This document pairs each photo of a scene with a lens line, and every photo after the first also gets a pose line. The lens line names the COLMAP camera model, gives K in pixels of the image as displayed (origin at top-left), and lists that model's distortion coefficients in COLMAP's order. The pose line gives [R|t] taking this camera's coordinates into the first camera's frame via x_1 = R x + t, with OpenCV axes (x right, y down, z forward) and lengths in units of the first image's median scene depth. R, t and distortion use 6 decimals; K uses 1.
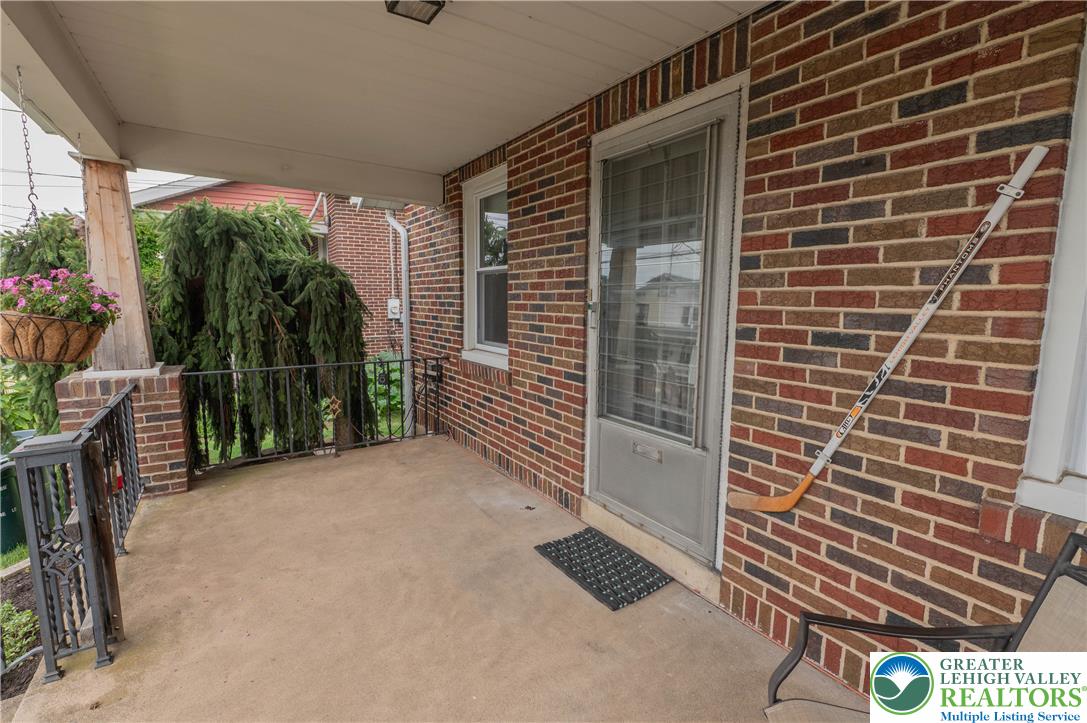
lens RADIAL K [[501.4, 0, 543.5], [0, 501.4, 361.5], [0, 0, 1]] dist [-0.003952, -0.000163]
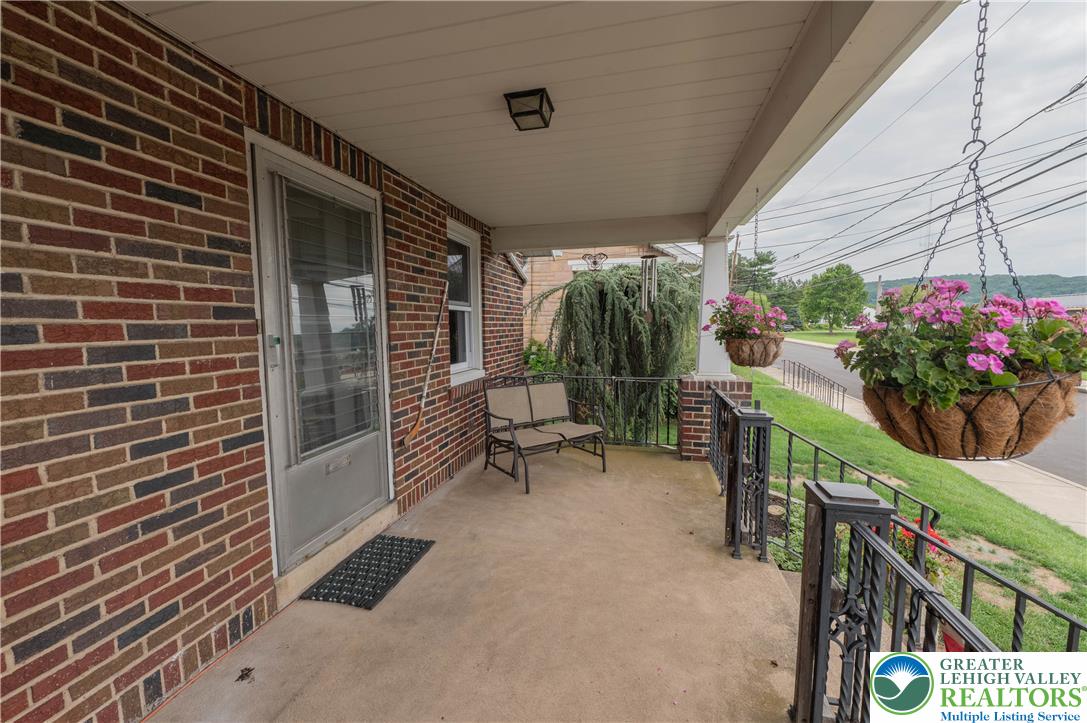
lens RADIAL K [[431.6, 0, 543.5], [0, 431.6, 361.5], [0, 0, 1]] dist [-0.006143, -0.000143]
pose [[-0.694748, -0.061635, 0.716608, -0.777082], [0.097741, 0.978989, 0.178961, -0.170752], [-0.712582, 0.194374, -0.674126, 1.254098]]
